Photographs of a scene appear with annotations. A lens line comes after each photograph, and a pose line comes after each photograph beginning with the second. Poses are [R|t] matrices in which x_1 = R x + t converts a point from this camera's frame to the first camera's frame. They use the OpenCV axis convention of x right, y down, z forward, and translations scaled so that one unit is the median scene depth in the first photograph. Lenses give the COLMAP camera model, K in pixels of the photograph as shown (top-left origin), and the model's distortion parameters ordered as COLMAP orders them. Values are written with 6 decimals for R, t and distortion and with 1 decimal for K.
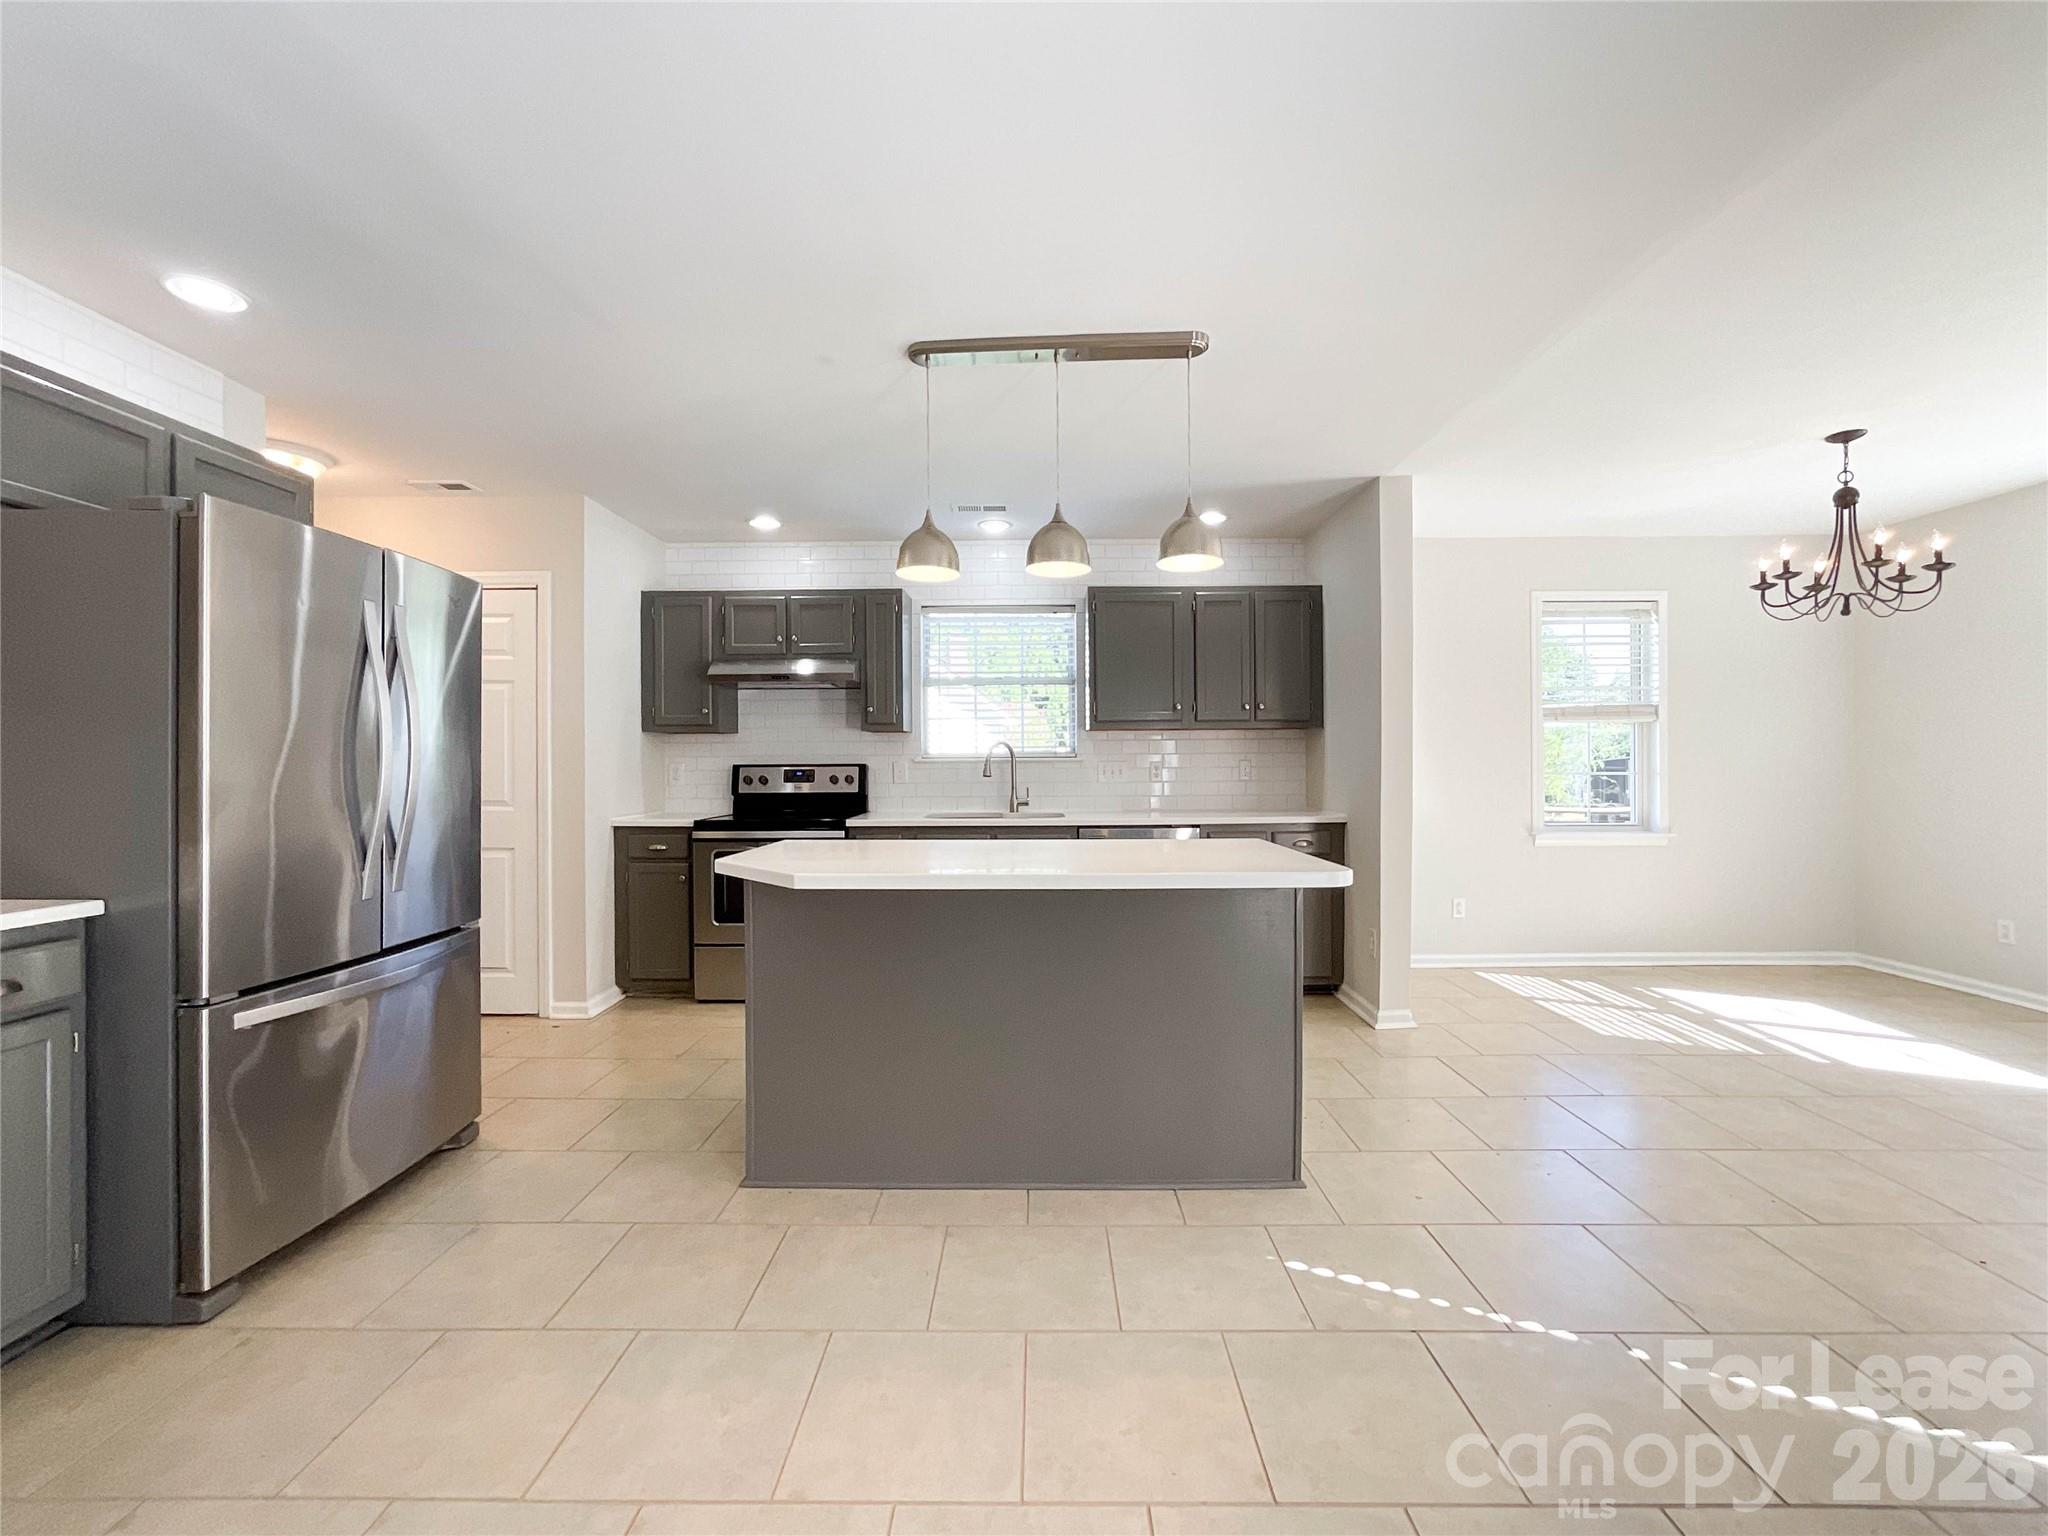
lens RADIAL K [[832.5, 0, 1024.0], [0, 832.5, 768.0], [0, 0, 1]] dist [-0.000124, 0.000076]
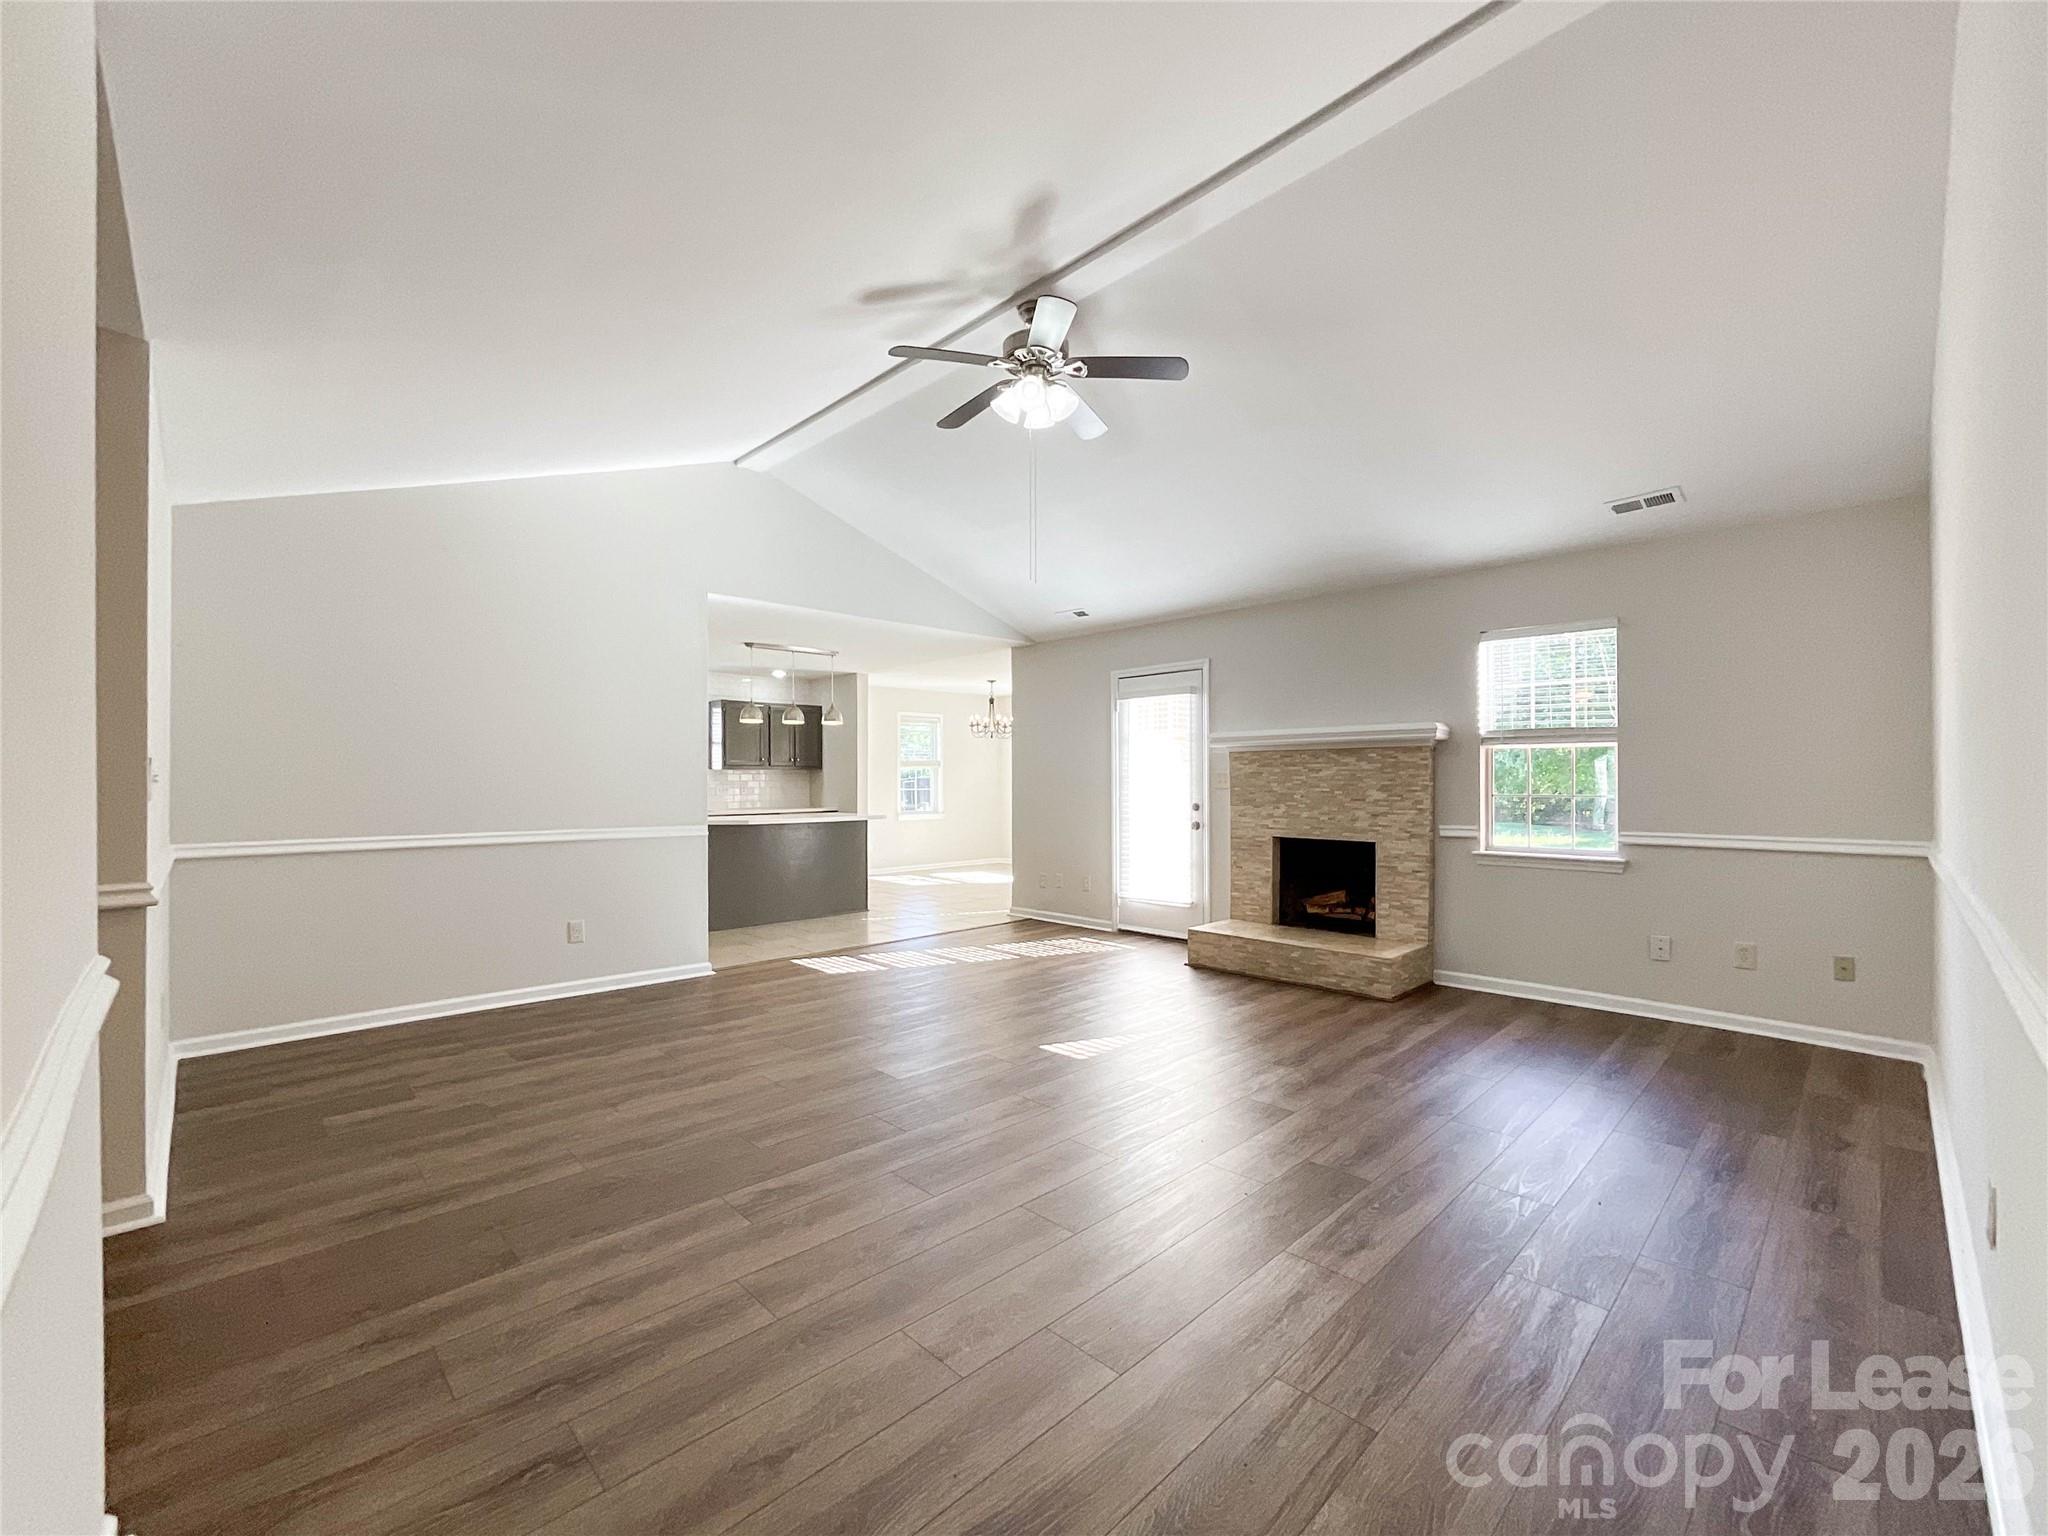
lens RADIAL K [[839.0, 0, 1024.0], [0, 839.0, 768.0], [0, 0, 1]] dist [0.000175, 0.000000]
pose [[0.707844, 0.010666, 0.706288, -0.822053], [0.003953, 0.999811, -0.019059, -0.008367], [-0.706357, 0.016283, 0.707668, -0.938207]]
